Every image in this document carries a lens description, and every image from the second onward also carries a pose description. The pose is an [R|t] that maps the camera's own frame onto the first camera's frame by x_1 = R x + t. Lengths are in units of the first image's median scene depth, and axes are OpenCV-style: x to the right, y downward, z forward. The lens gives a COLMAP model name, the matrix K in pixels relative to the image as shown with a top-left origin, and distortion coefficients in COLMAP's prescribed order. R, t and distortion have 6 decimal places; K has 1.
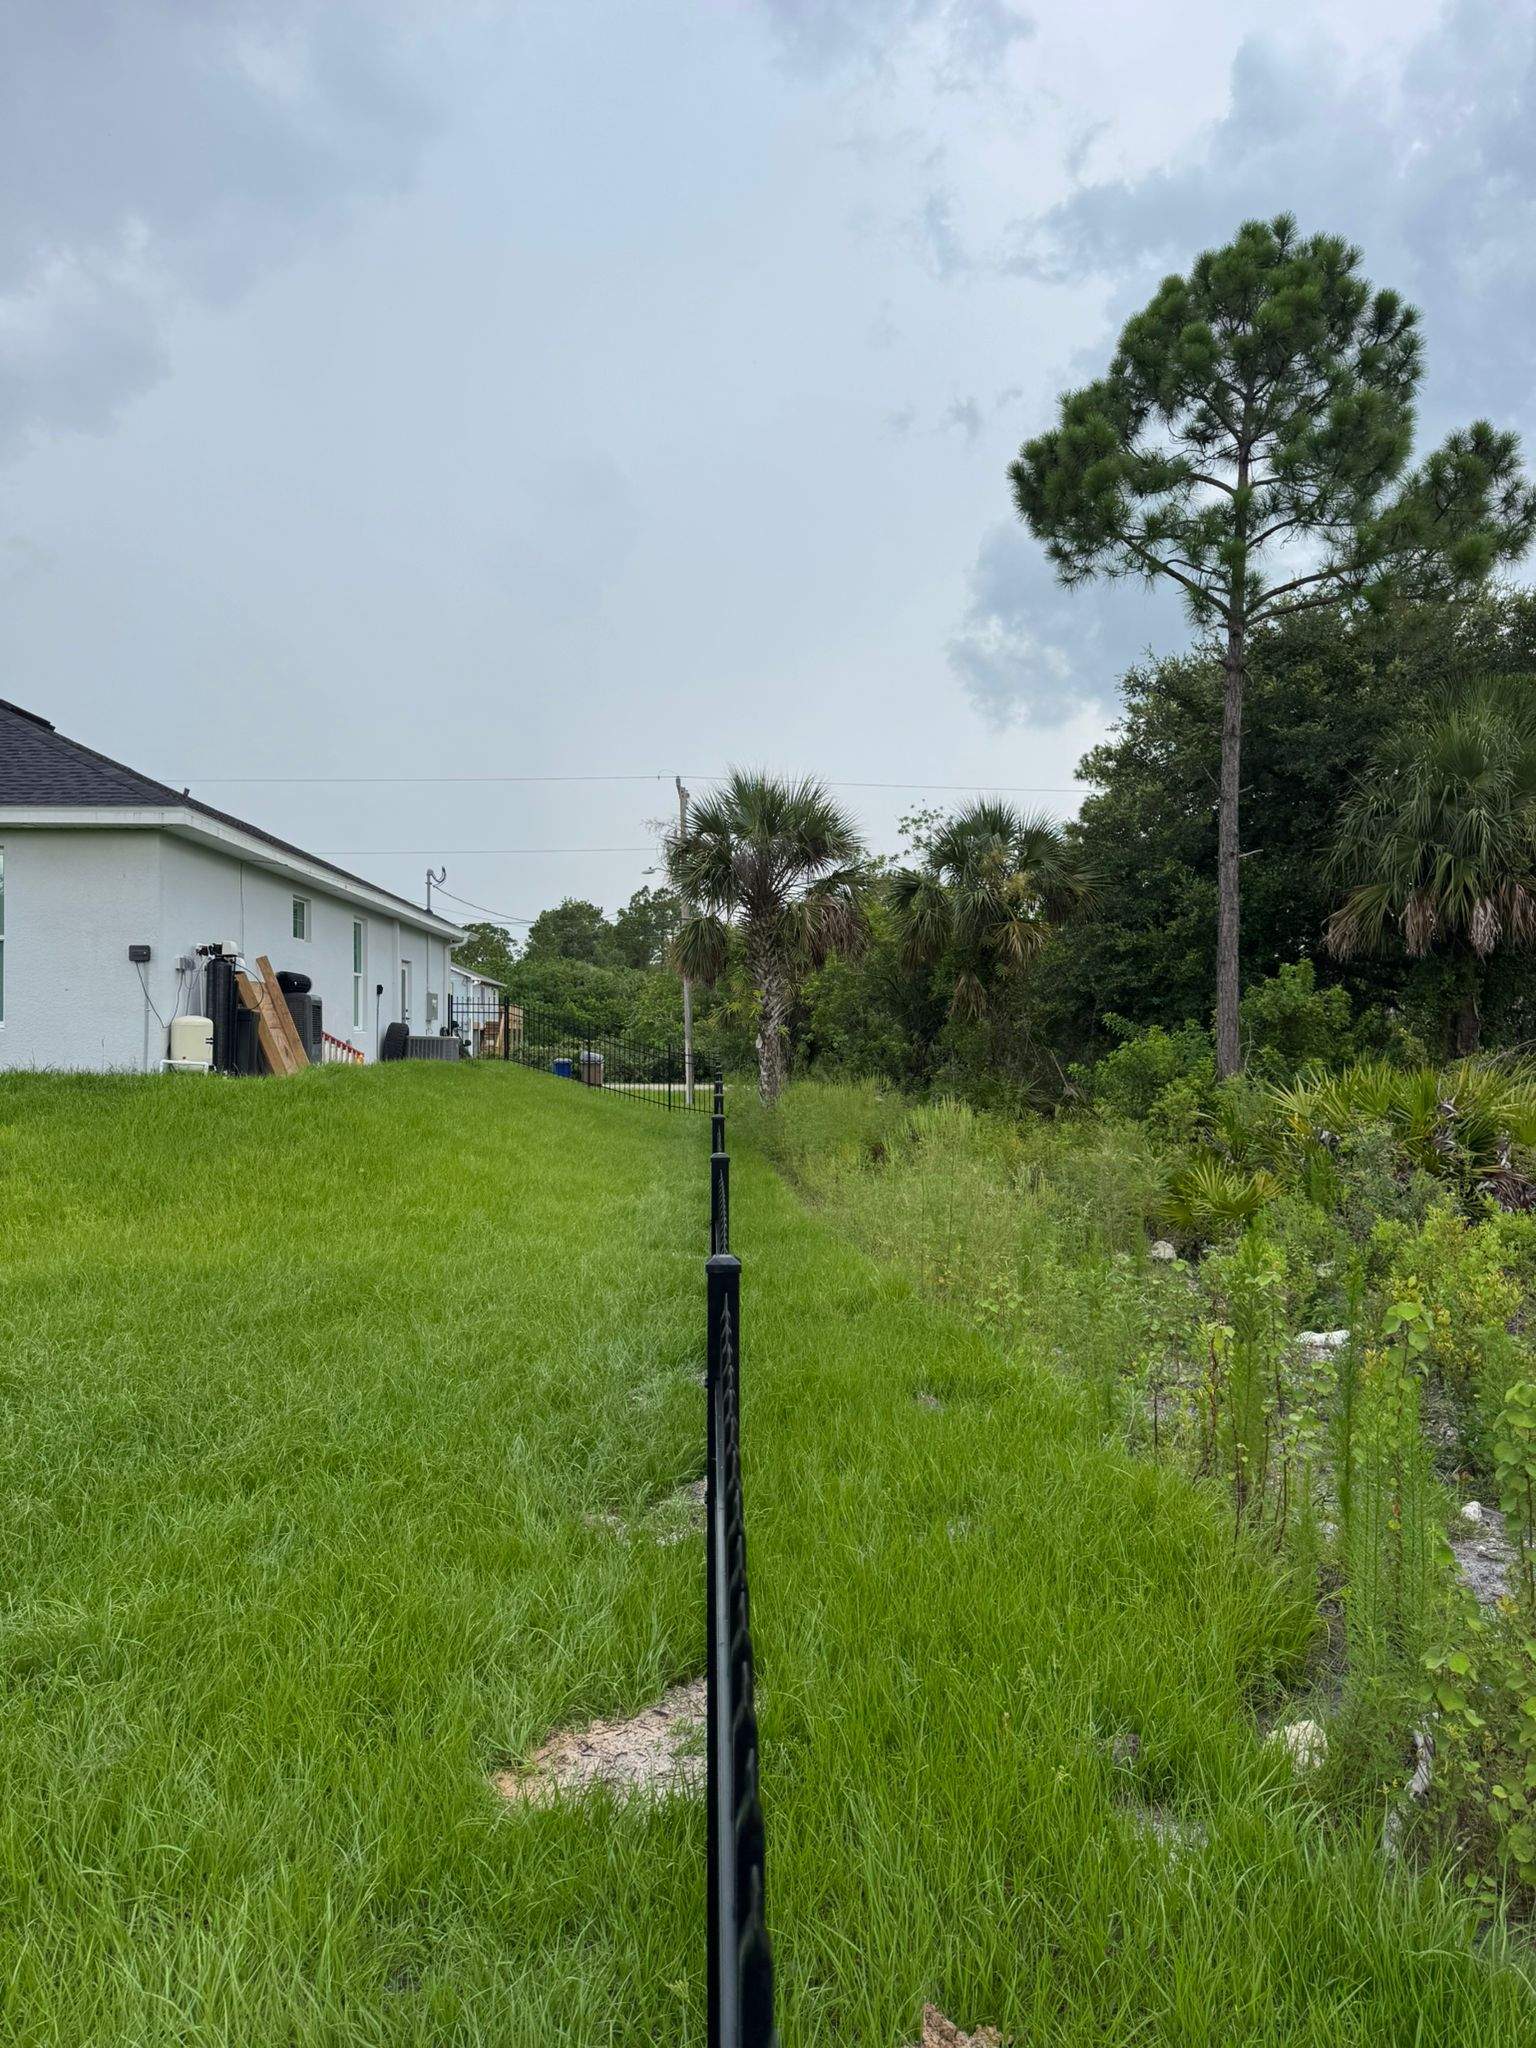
lens RADIAL K [[1469.0, 0, 768.0], [0, 1469.0, 1024.0], [0, 0, 1]] dist [0.136899, -0.210172]
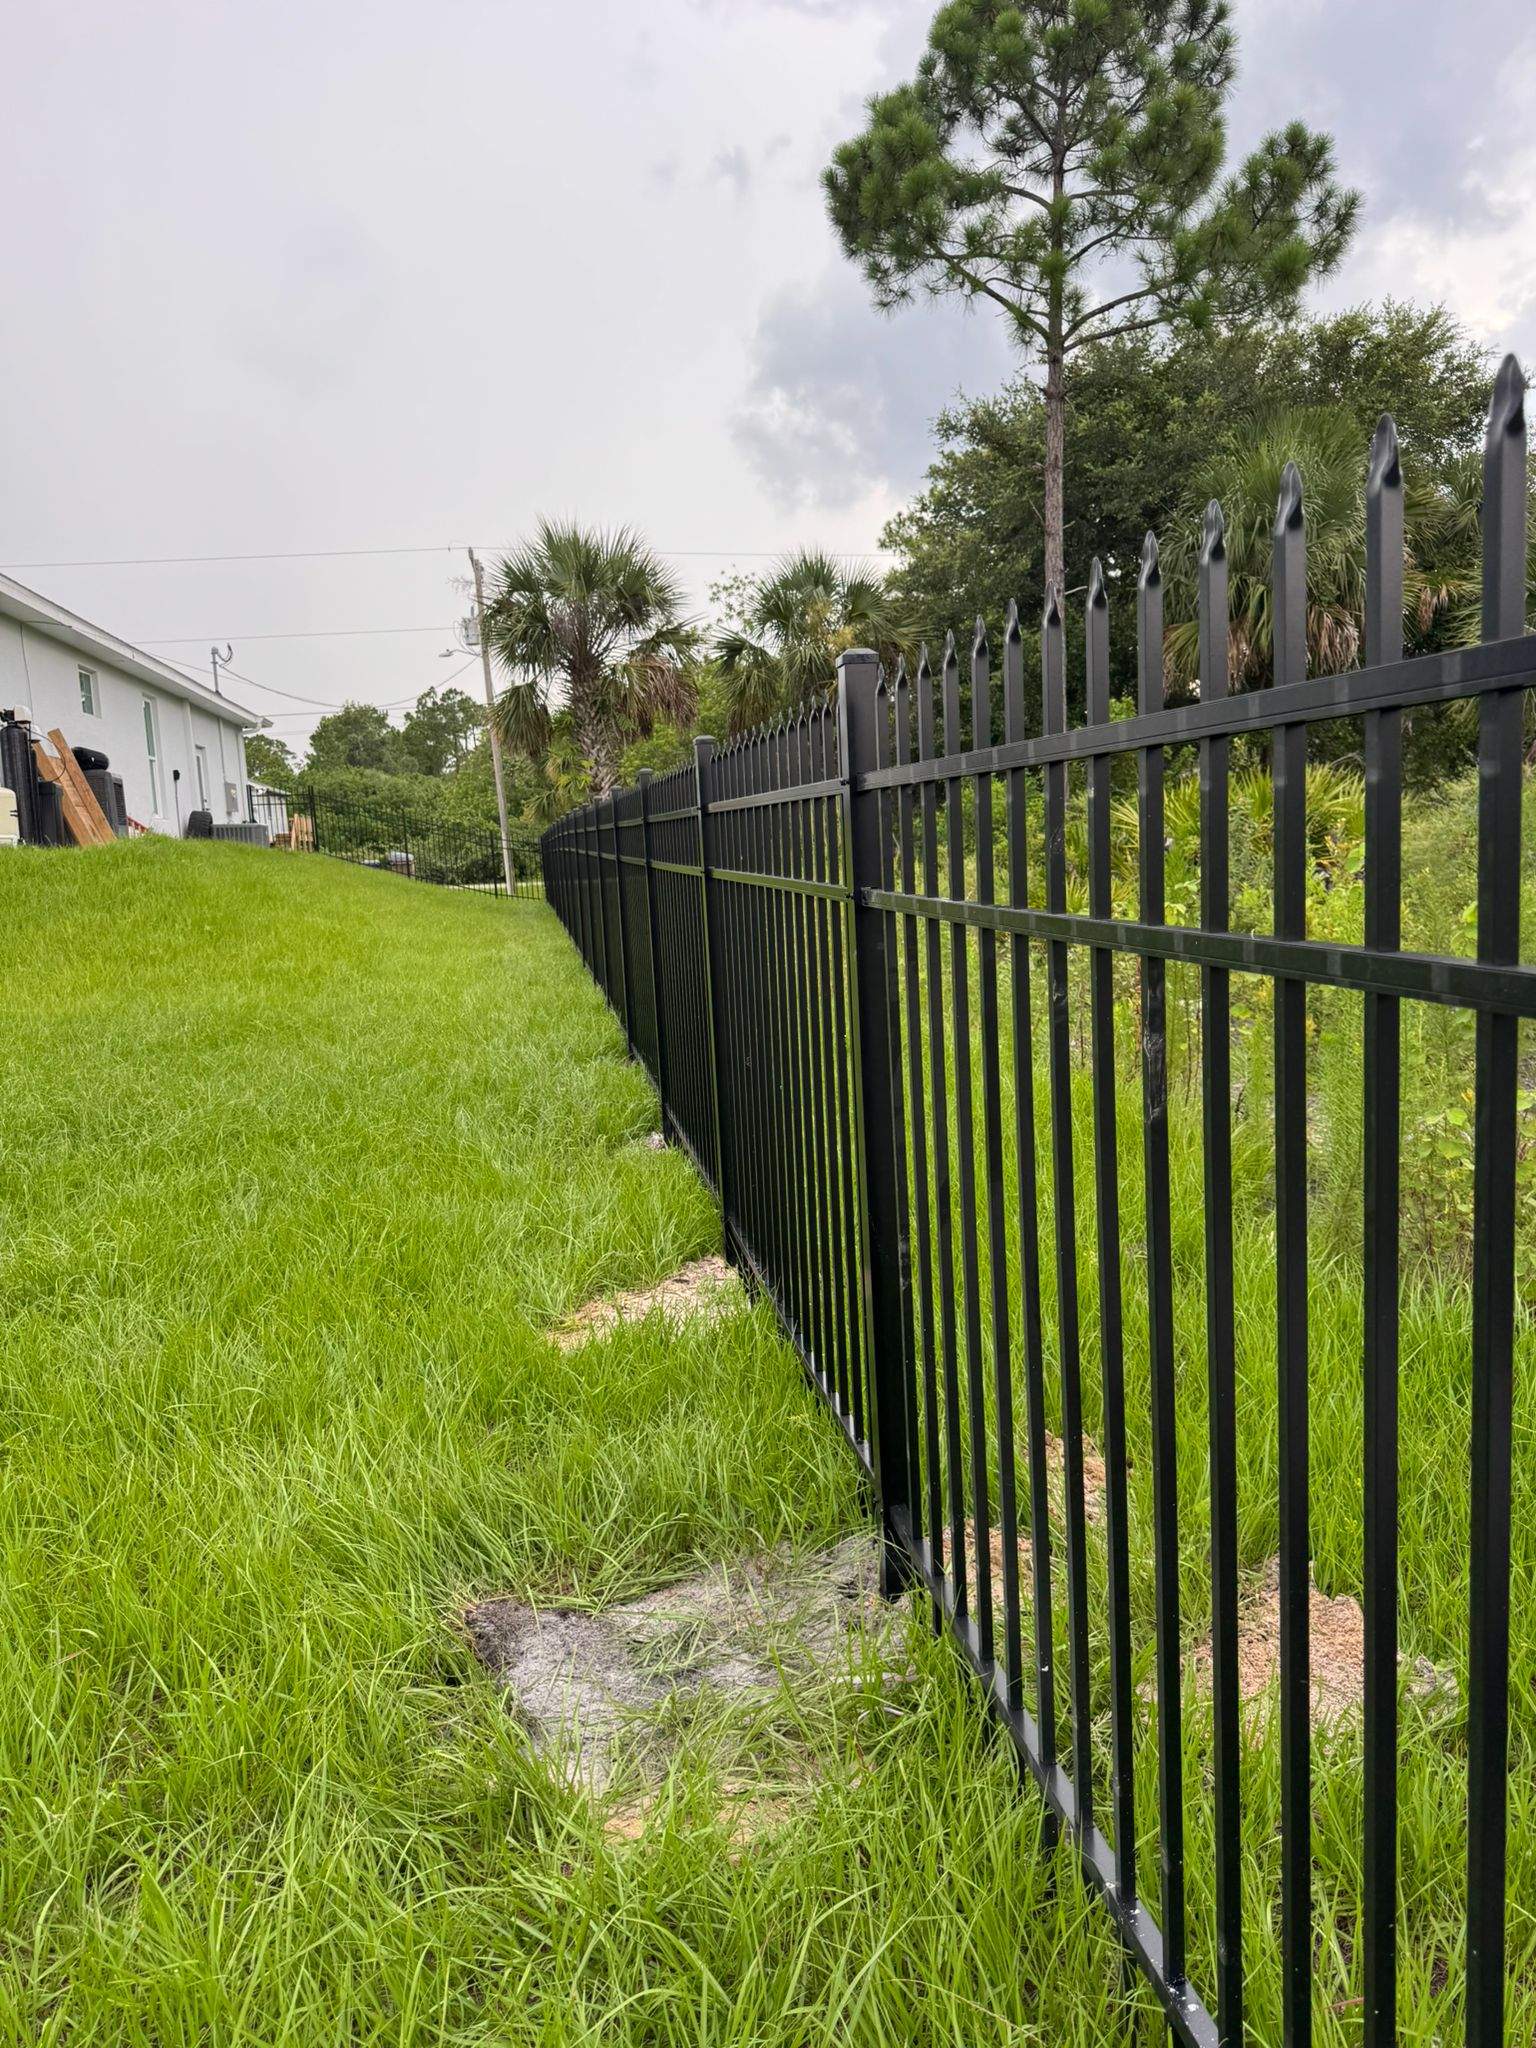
lens RADIAL K [[1485.4, 0, 768.0], [0, 1485.4, 1024.0], [0, 0, 1]] dist [0.085644, -0.100646]
pose [[0.989885, -0.066881, 0.125122, -0.023202], [0.050281, 0.990051, 0.131417, 0.027165], [-0.132666, -0.123796, 0.983399, 0.000082]]
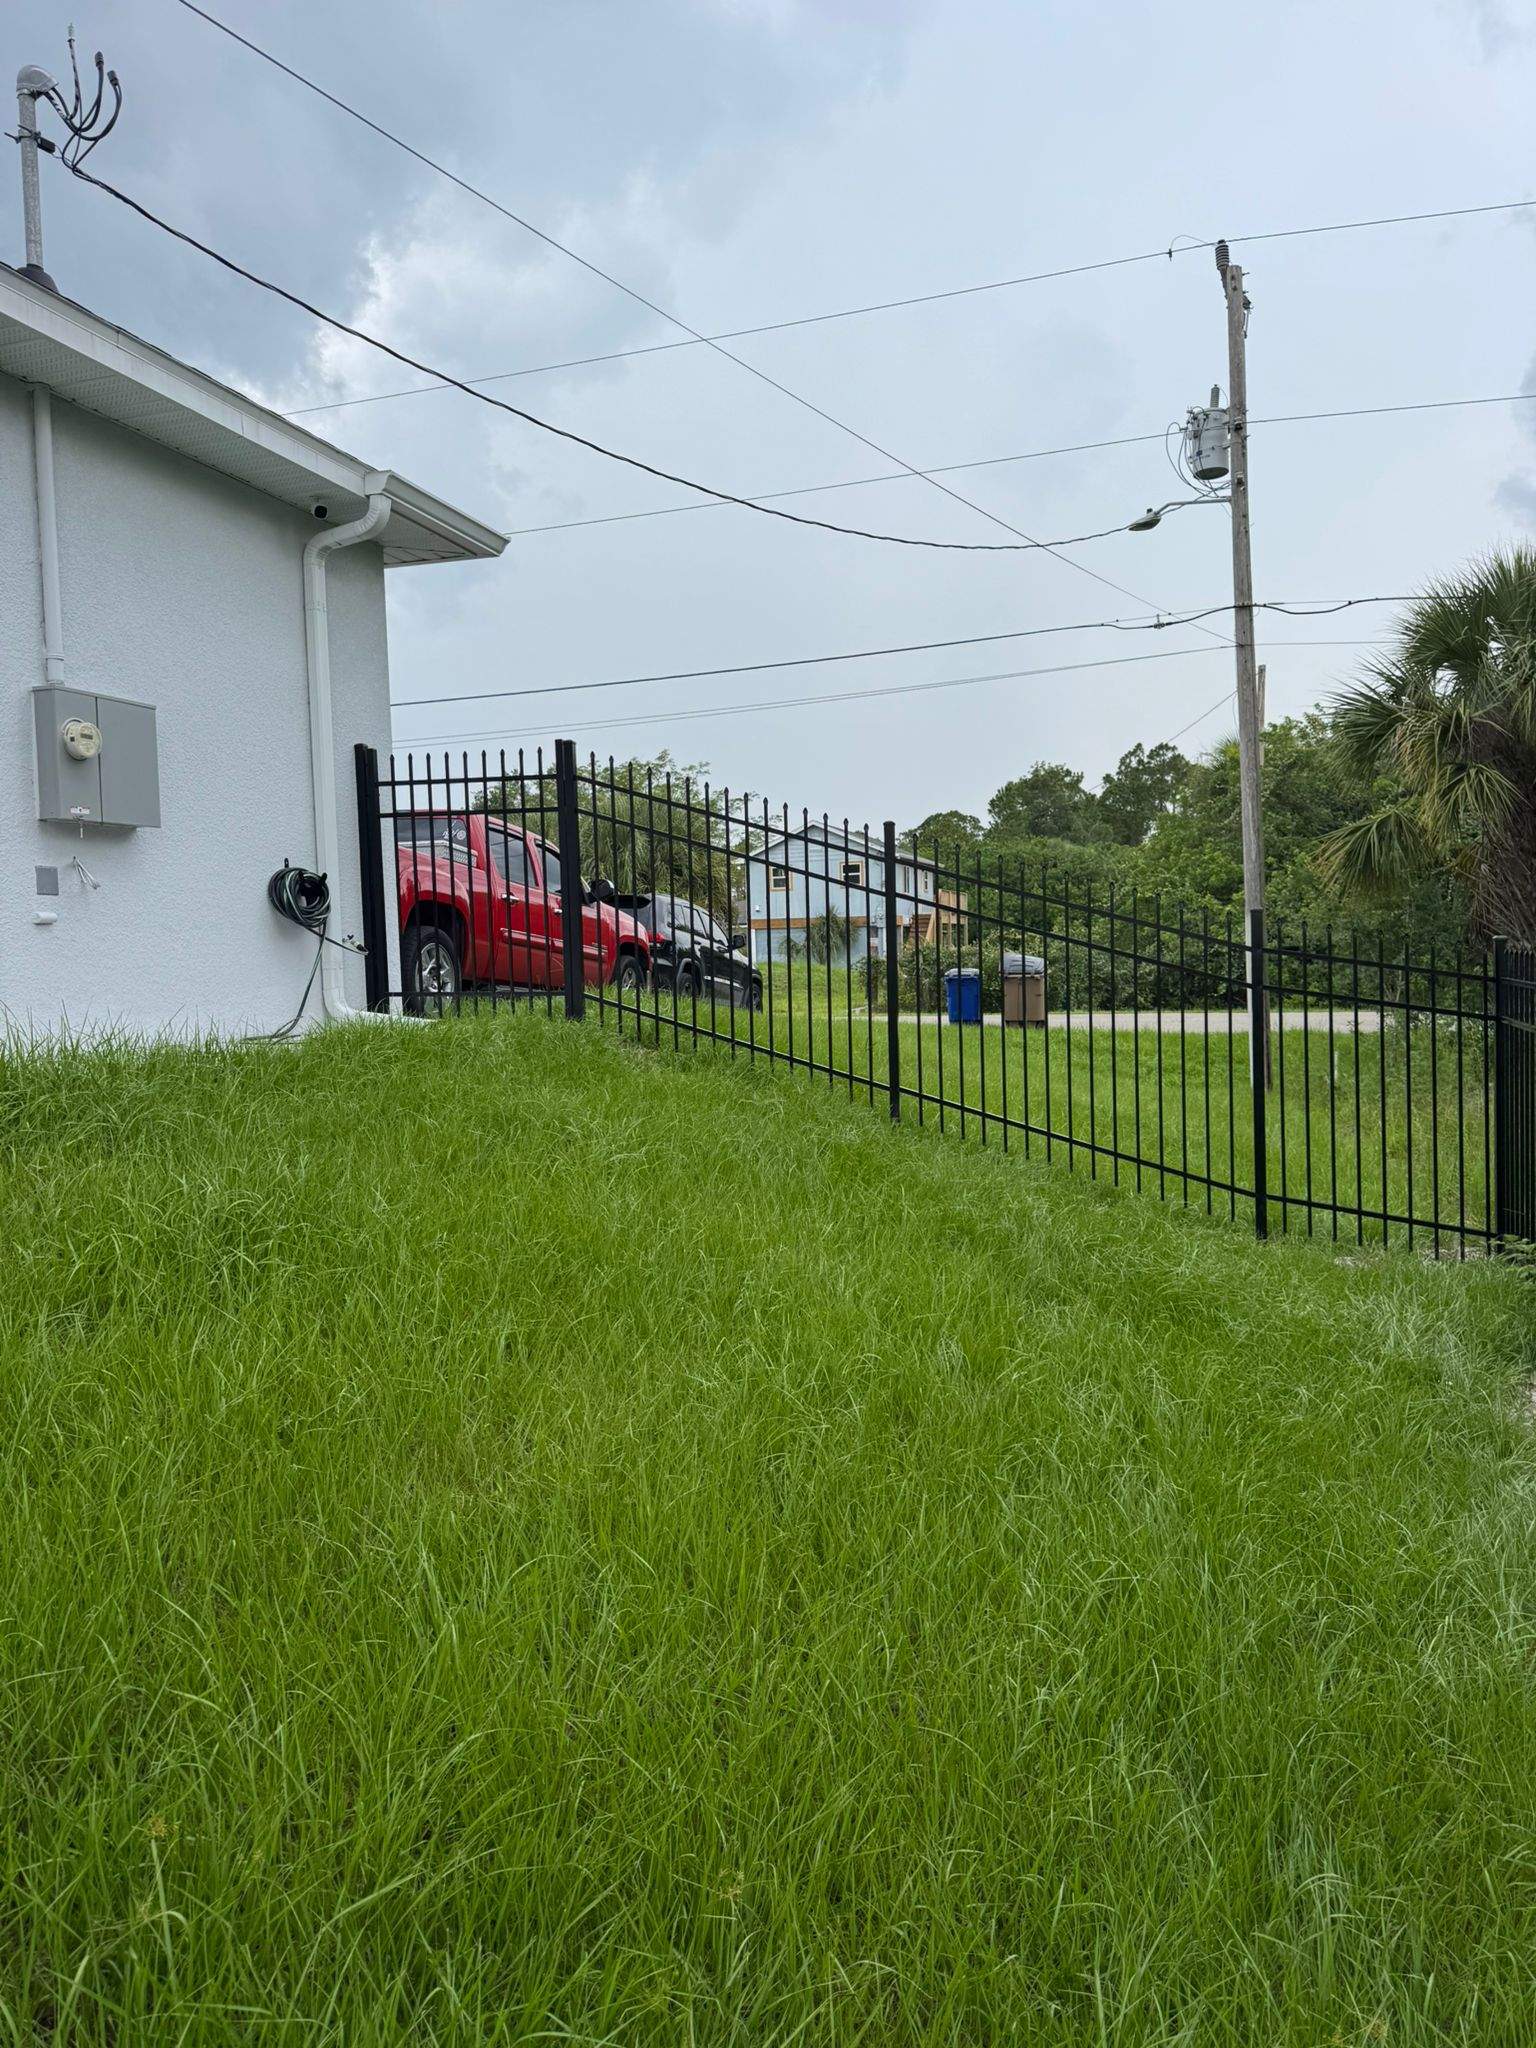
lens RADIAL K [[1469.0, 0, 768.0], [0, 1469.0, 1024.0], [0, 0, 1]] dist [0.136899, -0.210172]
pose [[0.946385, -0.006283, -0.322981, -0.075823], [0.027478, 0.997753, 0.061106, 0.018230], [0.321871, -0.066705, 0.944431, 0.877075]]
